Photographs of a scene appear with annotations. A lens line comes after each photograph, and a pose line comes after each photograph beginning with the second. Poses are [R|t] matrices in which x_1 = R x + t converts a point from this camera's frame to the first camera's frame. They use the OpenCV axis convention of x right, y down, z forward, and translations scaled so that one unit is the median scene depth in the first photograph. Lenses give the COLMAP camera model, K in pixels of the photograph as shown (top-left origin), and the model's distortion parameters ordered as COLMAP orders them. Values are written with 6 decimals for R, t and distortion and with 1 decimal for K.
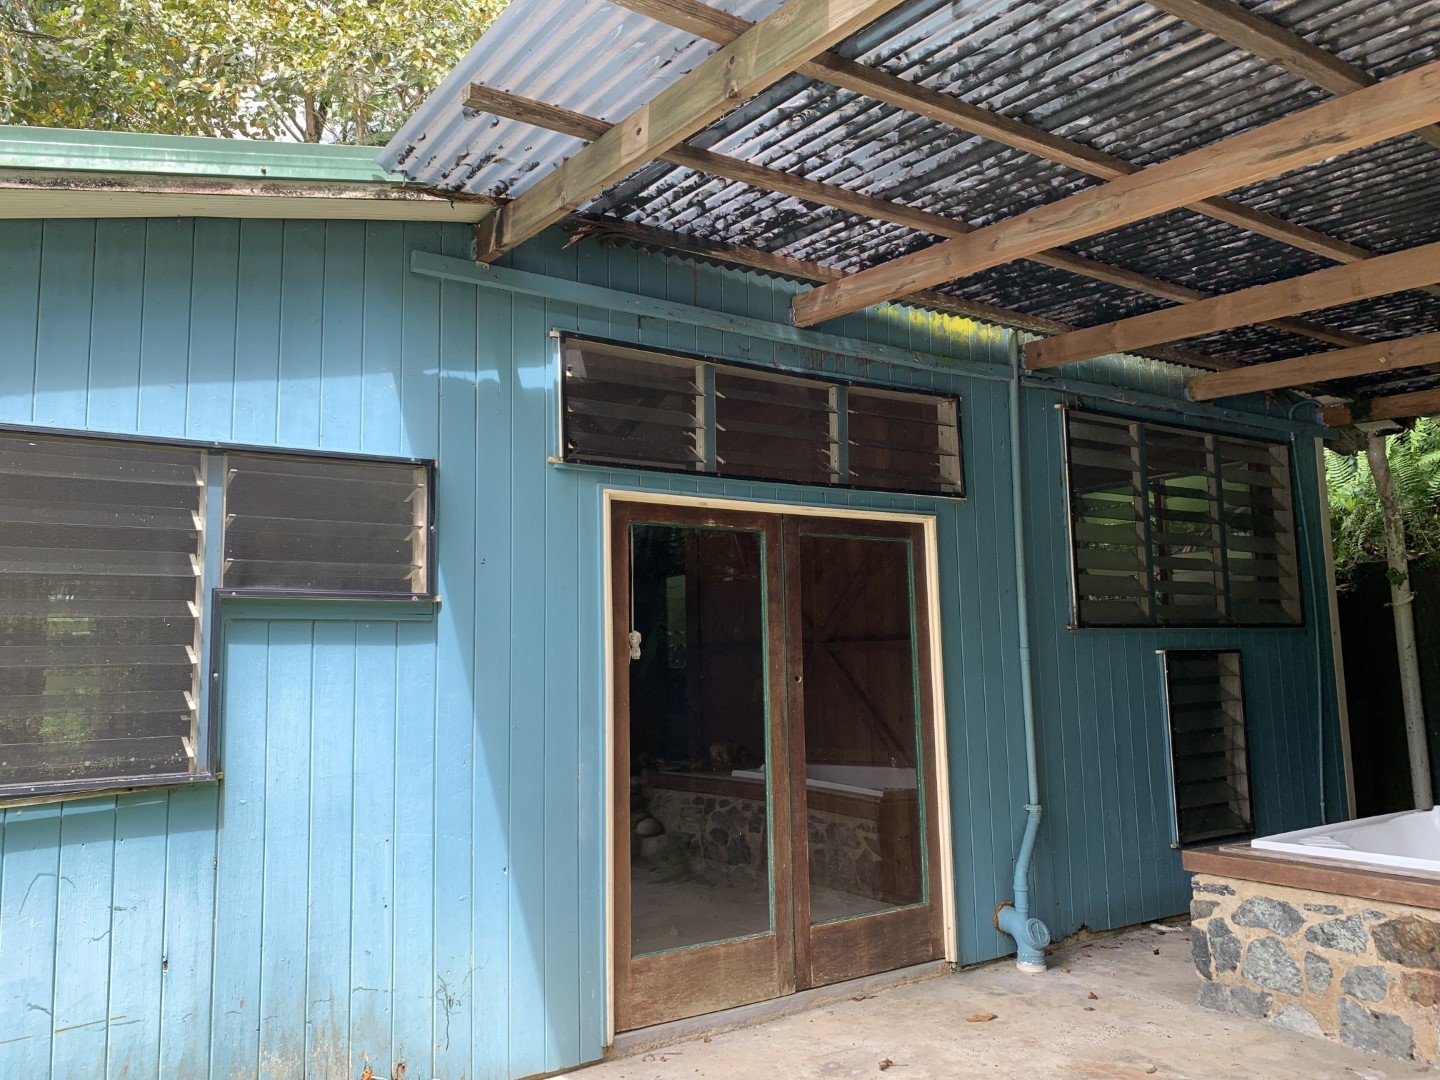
lens RADIAL K [[1103.0, 0, 714.9], [0, 1103.0, 527.0], [0, 0, 1]] dist [0.045746, -0.063826]
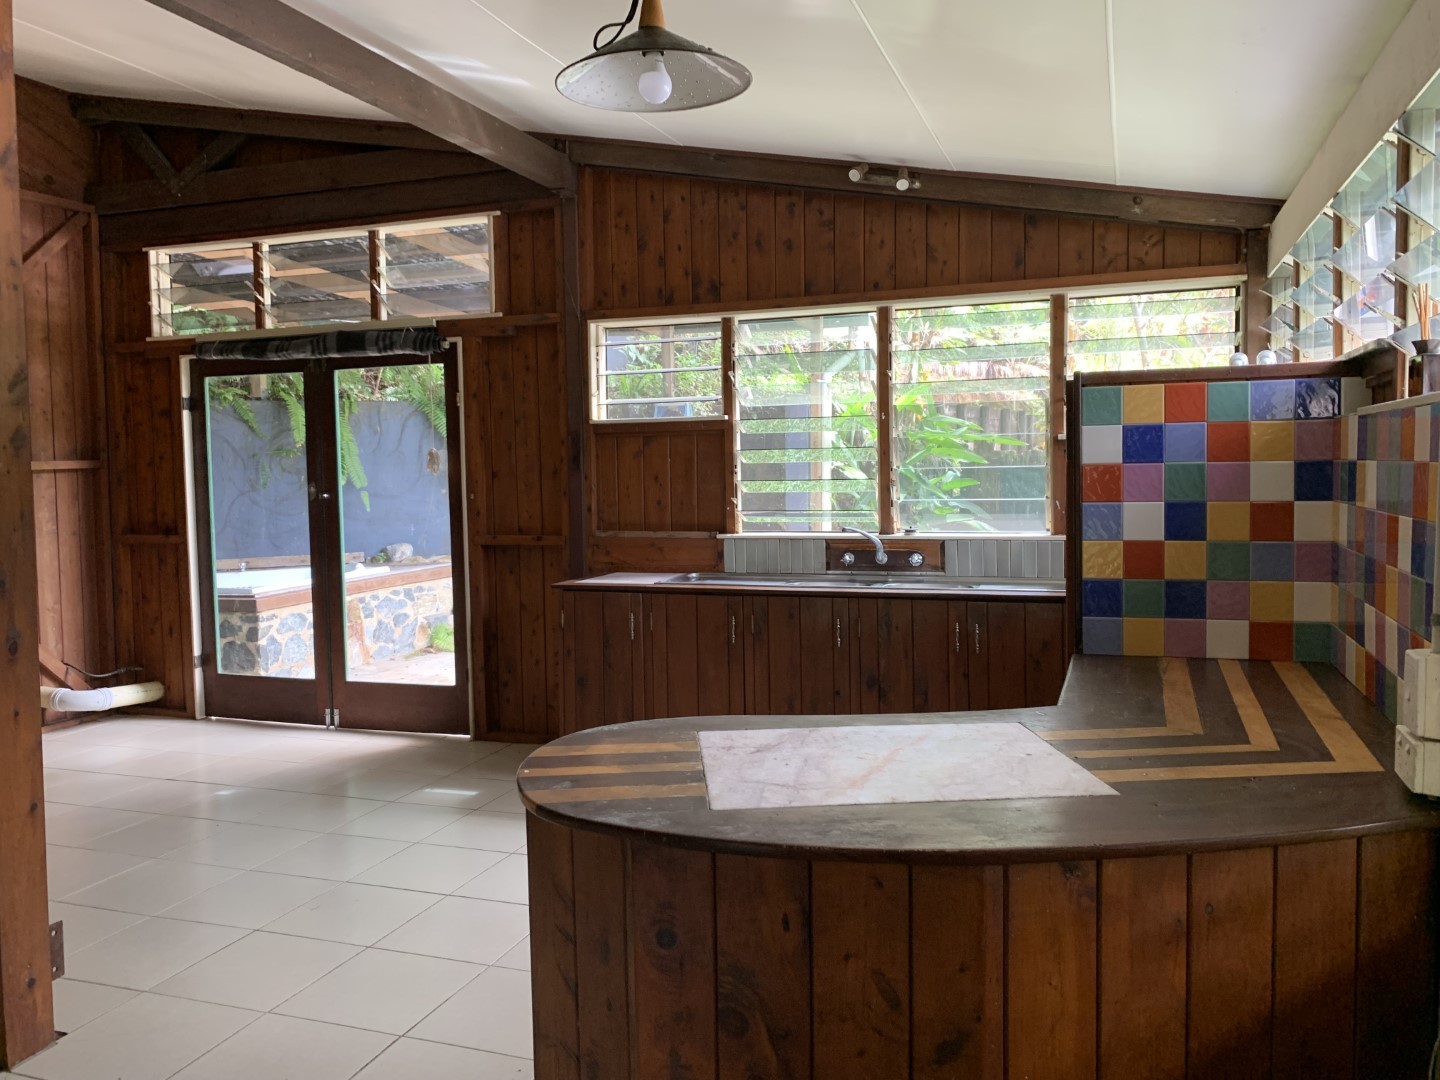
lens RADIAL K [[1103.0, 0, 722.6], [0, 1103.0, 525.7], [0, 0, 1]] dist [0.045746, -0.063826]
pose [[-0.597569, -0.013359, 0.801706, -1.345738], [-0.065050, 0.997373, -0.031867, 0.210801], [-0.799174, -0.071194, -0.596869, 1.545468]]
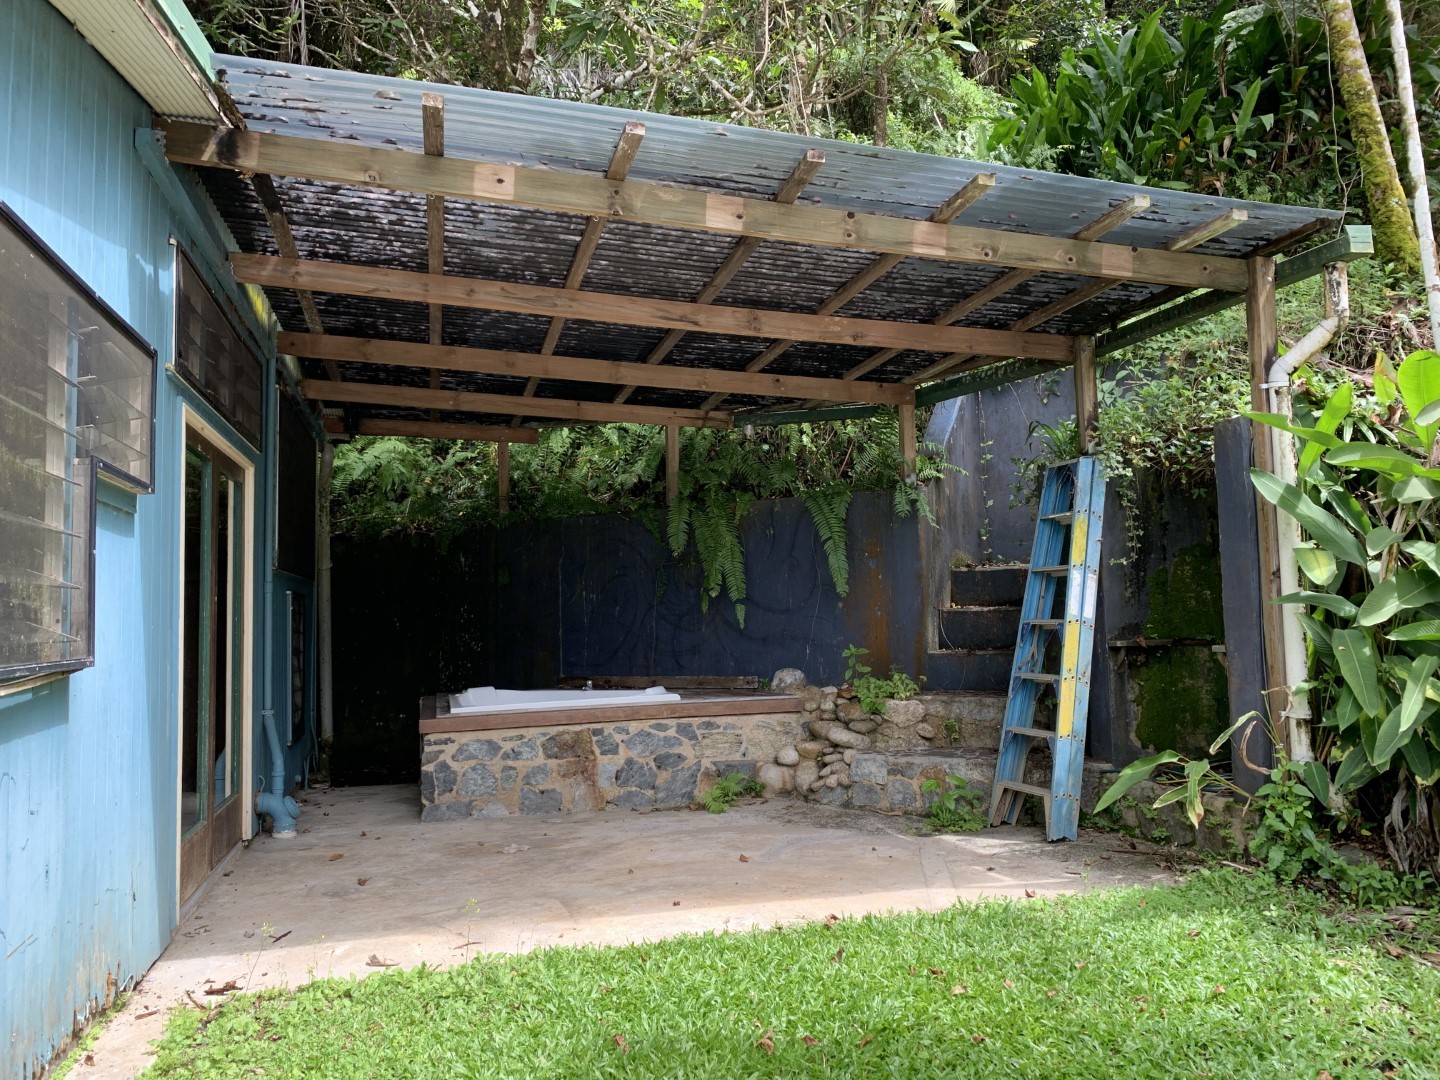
lens RADIAL K [[1103.0, 0, 719.1], [0, 1103.0, 536.0], [0, 0, 1]] dist [0.045746, -0.063826]
pose [[0.317142, 0.073371, 0.945536, -0.920428], [-0.089804, 0.994846, -0.047076, 0.091038], [-0.944117, -0.069983, 0.322097, 0.194134]]
